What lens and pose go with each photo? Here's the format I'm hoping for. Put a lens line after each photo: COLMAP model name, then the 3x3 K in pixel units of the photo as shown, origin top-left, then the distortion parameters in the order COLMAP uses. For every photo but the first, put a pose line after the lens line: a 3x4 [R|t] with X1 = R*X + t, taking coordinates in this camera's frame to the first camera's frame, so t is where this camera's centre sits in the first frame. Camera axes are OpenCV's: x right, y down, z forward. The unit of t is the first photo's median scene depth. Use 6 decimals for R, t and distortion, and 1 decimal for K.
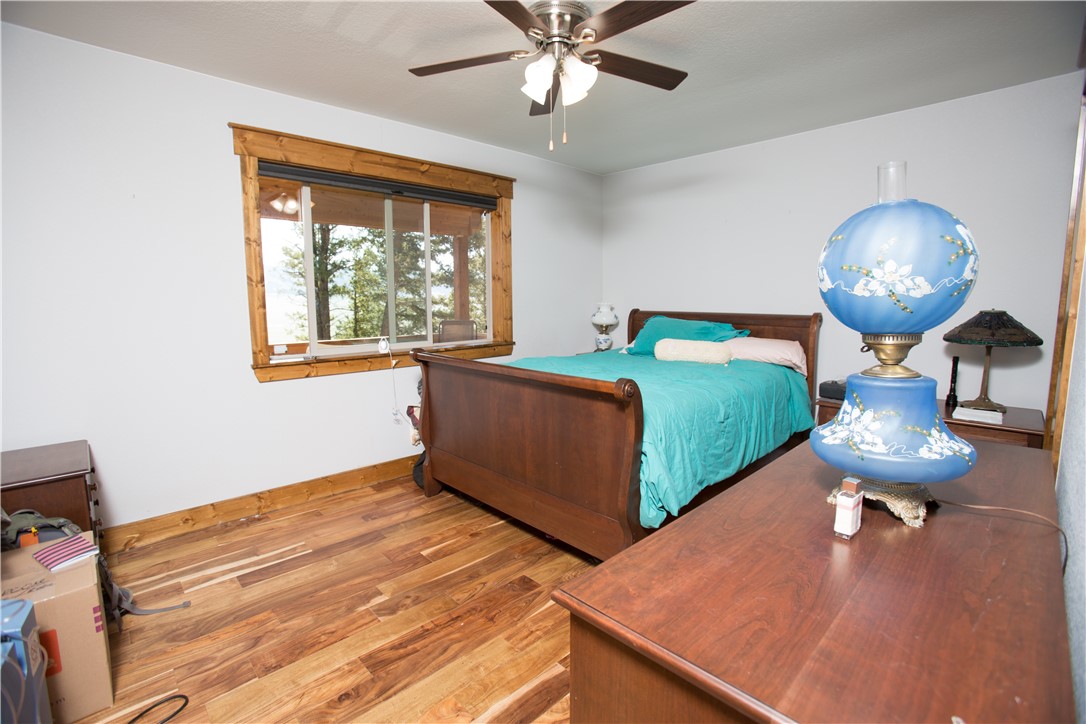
lens RADIAL K [[501.8, 0, 541.1], [0, 501.8, 356.9], [0, 0, 1]] dist [-0.076239, 0.030354]
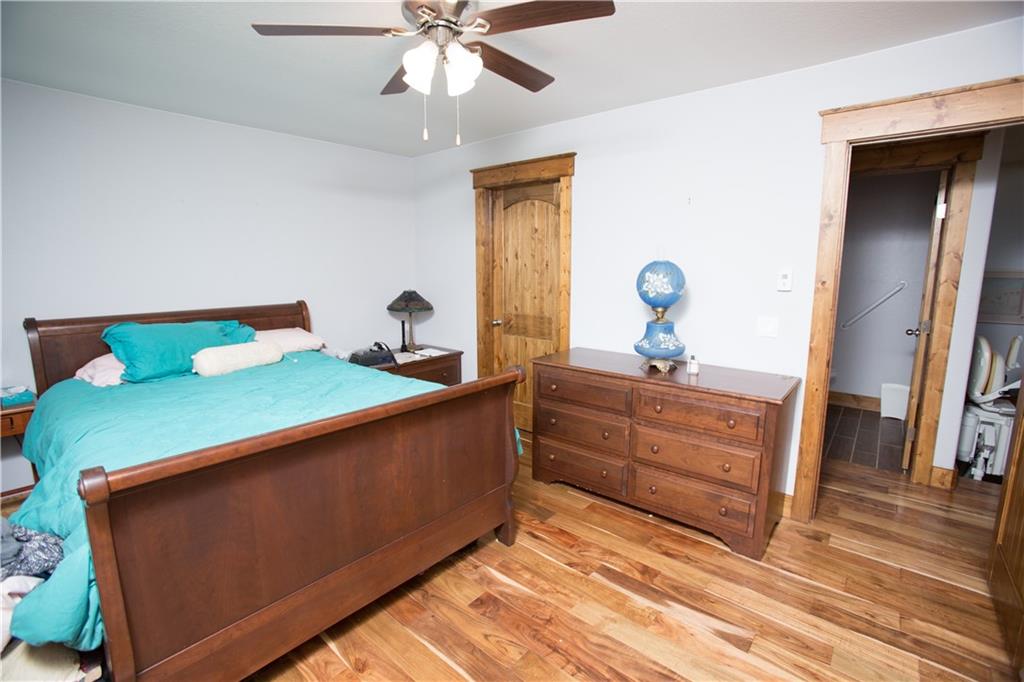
lens RADIAL K [[473.2, 0, 510.2], [0, 473.2, 336.2], [0, 0, 1]] dist [-0.076239, 0.030354]
pose [[-0.102058, -0.147359, 0.983804, -0.897270], [0.120283, 0.979883, 0.159250, -0.199590], [-0.987480, 0.134588, -0.082280, 1.011940]]
